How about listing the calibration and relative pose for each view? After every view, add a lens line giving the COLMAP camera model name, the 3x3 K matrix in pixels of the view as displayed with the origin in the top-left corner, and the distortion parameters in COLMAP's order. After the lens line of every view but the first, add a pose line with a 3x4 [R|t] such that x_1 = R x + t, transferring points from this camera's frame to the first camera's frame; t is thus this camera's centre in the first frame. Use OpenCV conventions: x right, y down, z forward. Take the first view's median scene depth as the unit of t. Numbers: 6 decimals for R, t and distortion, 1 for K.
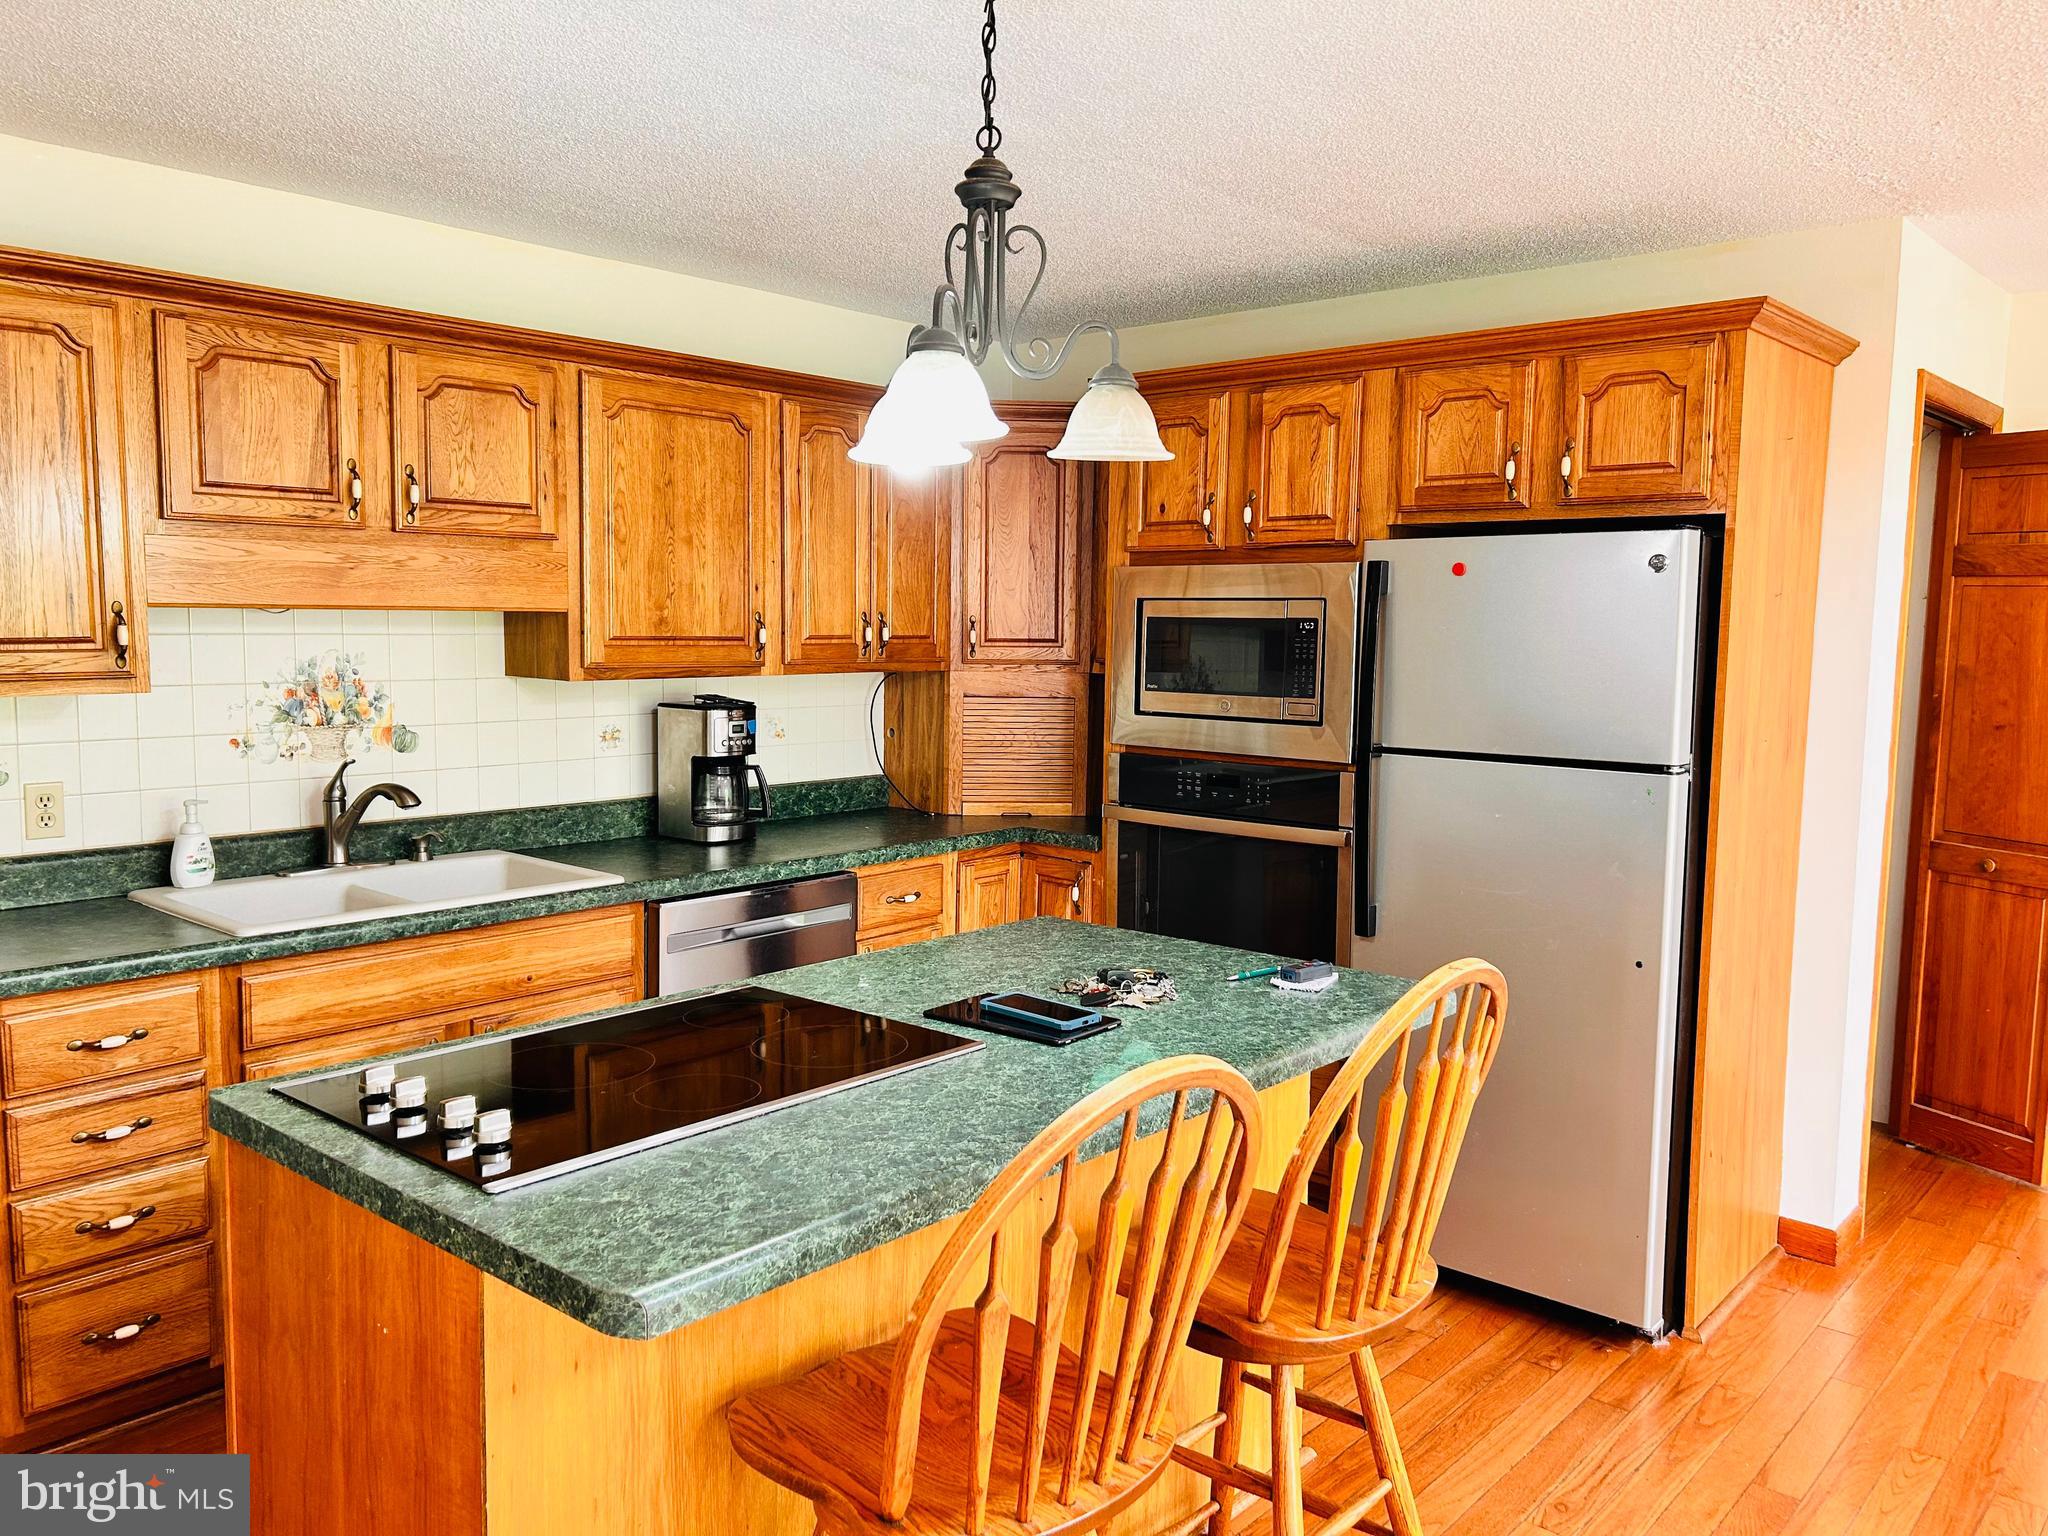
lens RADIAL K [[1545.2, 0, 1021.8], [0, 1545.2, 759.3], [0, 0, 1]] dist [0.043181, -0.038151]
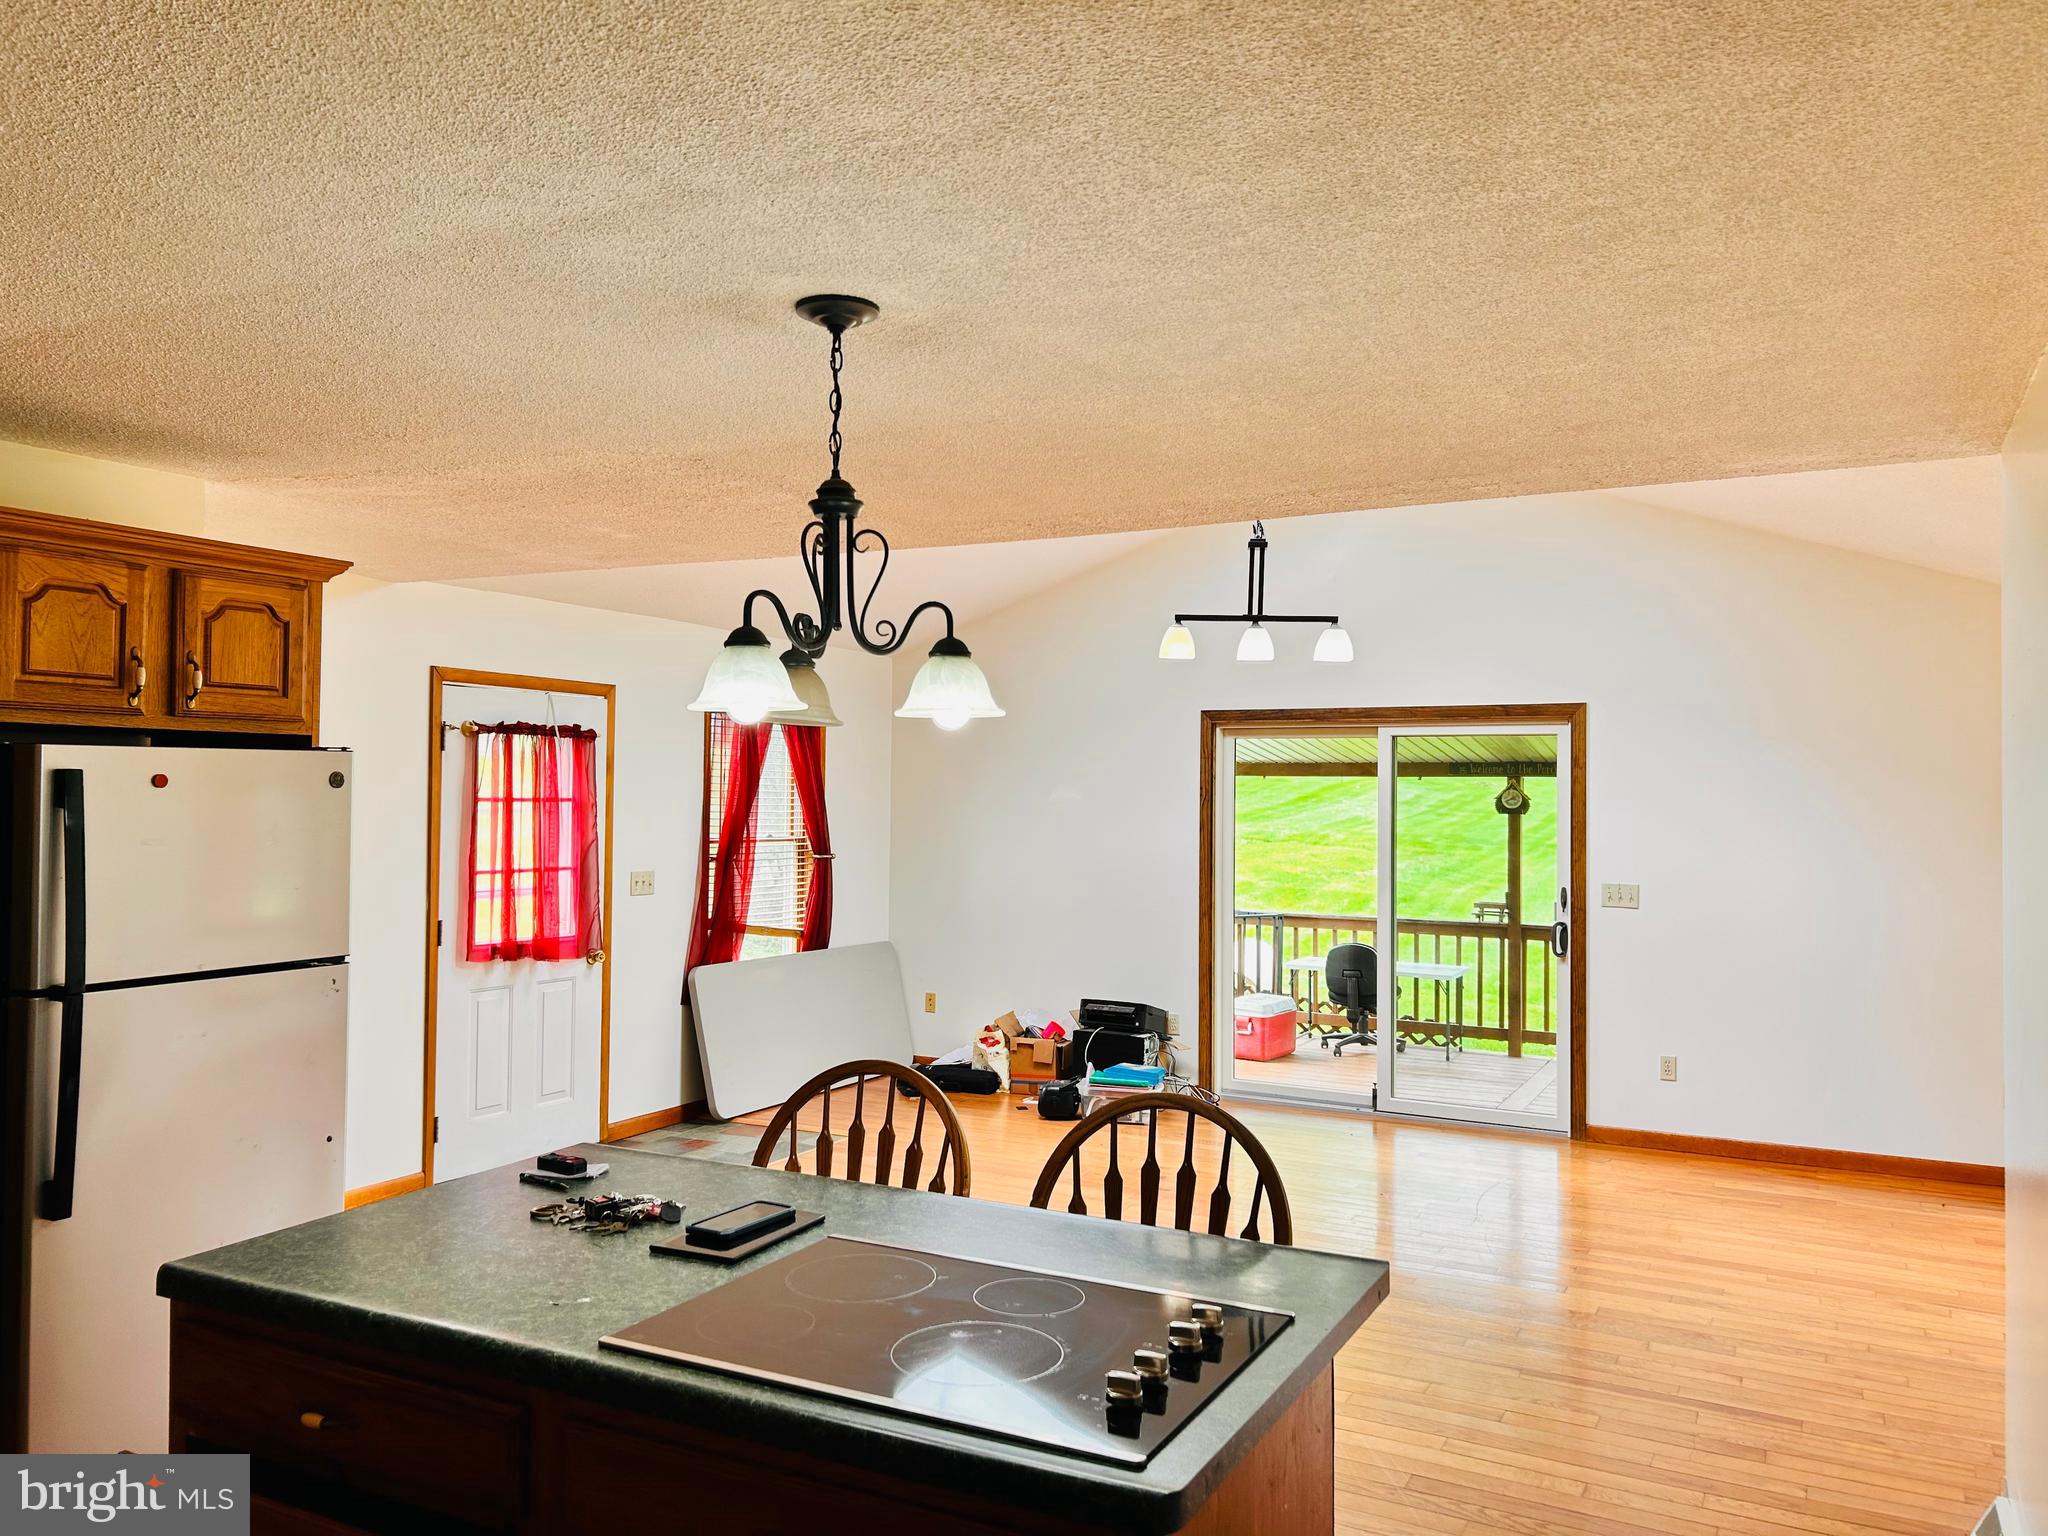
lens RADIAL K [[1545.2, 0, 1010.9], [0, 1545.2, 754.6], [0, 0, 1]] dist [0.043181, -0.038151]
pose [[-0.221330, 0.009535, 0.975152, -0.721696], [0.077339, 0.996974, 0.007806, -0.102281], [-0.972127, 0.077145, -0.221397, 0.683401]]
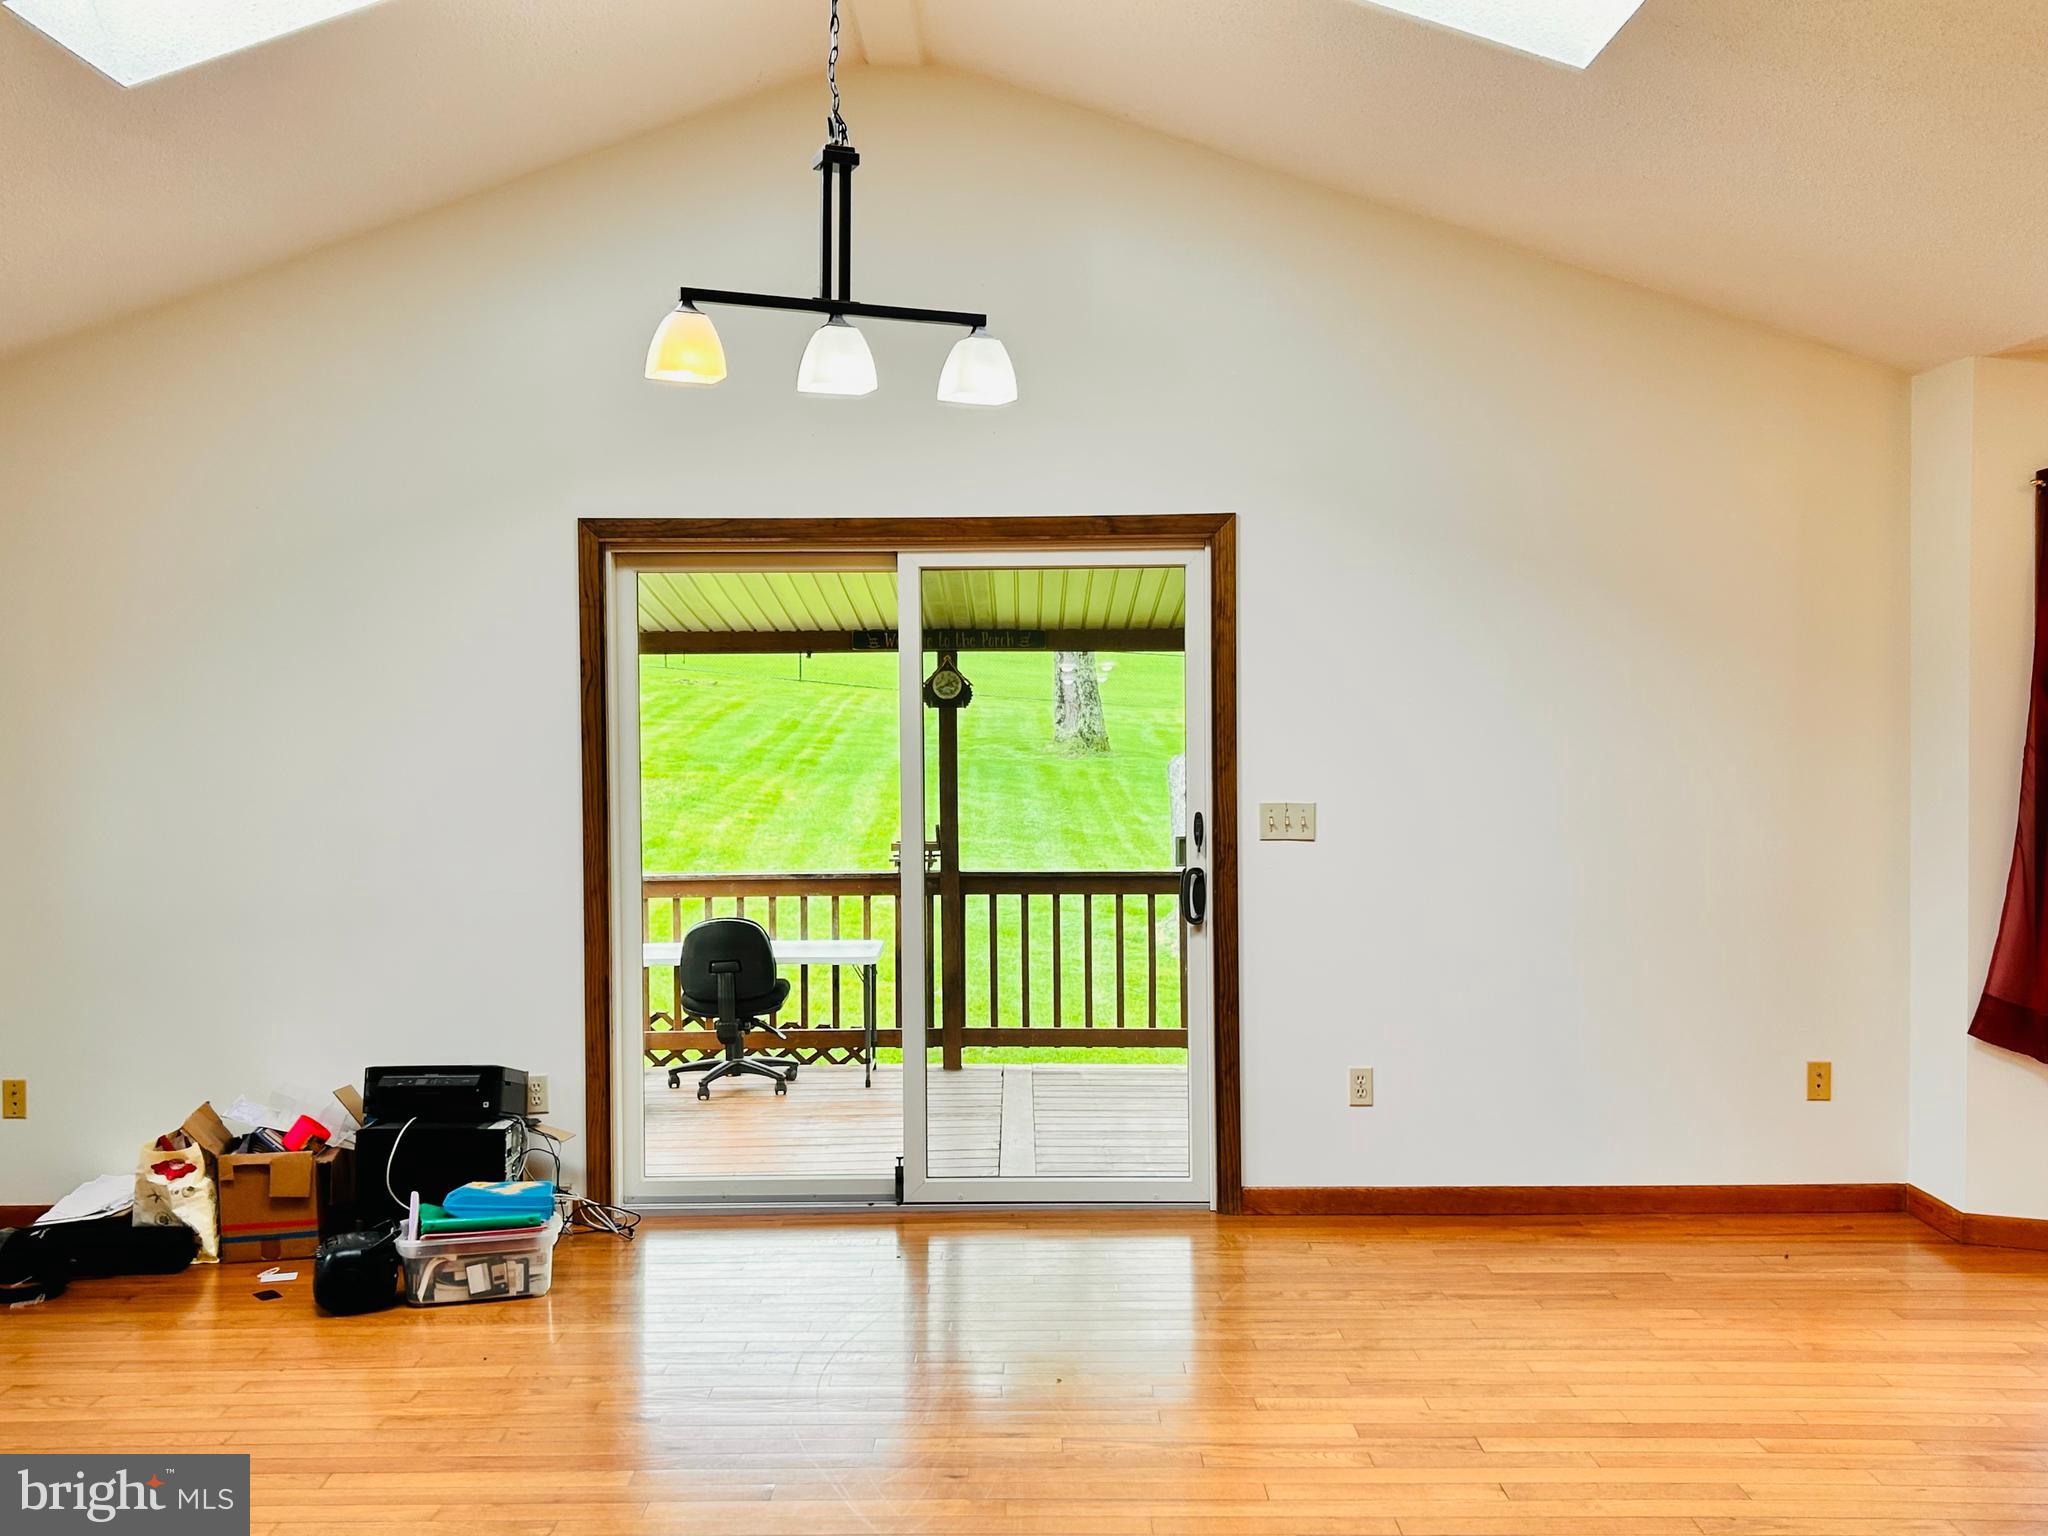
lens RADIAL K [[2048.1, 0, 1006.4], [0, 2048.1, 765.1], [0, 0, 1]] dist [0.025541, 0.000000]
pose [[-0.649867, -0.028487, 0.759514, -0.020791], [0.073237, 0.992300, 0.099882, -0.071159], [-0.756511, 0.120534, -0.642777, 0.724980]]
